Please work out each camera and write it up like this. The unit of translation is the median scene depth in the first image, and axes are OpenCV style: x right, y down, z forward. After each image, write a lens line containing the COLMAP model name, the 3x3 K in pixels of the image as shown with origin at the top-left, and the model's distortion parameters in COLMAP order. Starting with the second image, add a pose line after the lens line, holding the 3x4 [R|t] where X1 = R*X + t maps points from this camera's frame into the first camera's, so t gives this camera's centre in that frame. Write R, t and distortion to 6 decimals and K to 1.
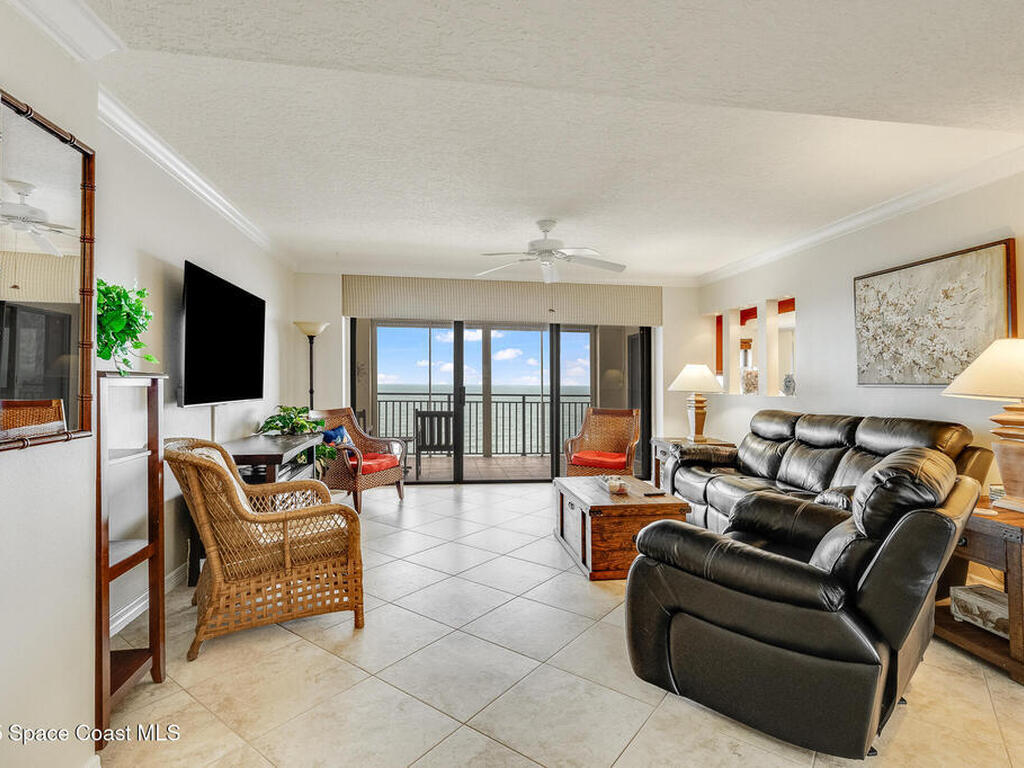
lens RADIAL K [[514.9, 0, 512.0], [0, 514.9, 384.0], [0, 0, 1]] dist [0.000782, -0.000038]
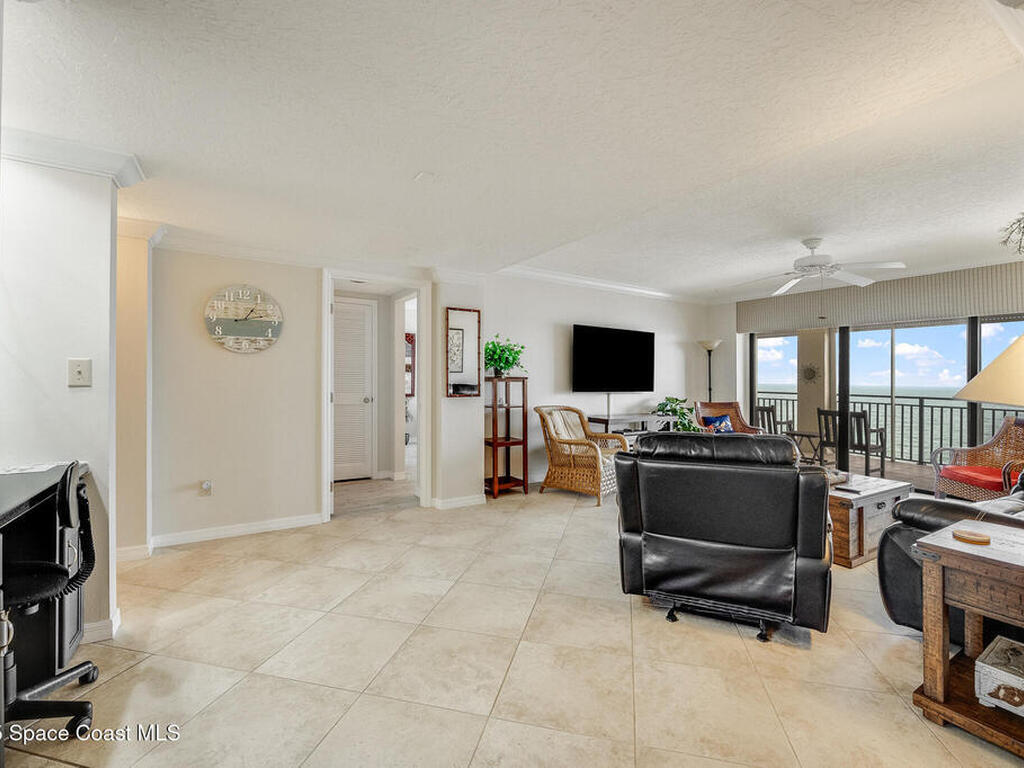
lens RADIAL K [[452.1, 0, 512.0], [0, 452.1, 384.0], [0, 0, 1]] dist [0.000839, -0.000097]
pose [[0.368600, 0.006501, -0.929565, 0.574752], [-0.012927, 0.999915, 0.001867, 0.005087], [0.929498, 0.011329, 0.368653, 0.028809]]
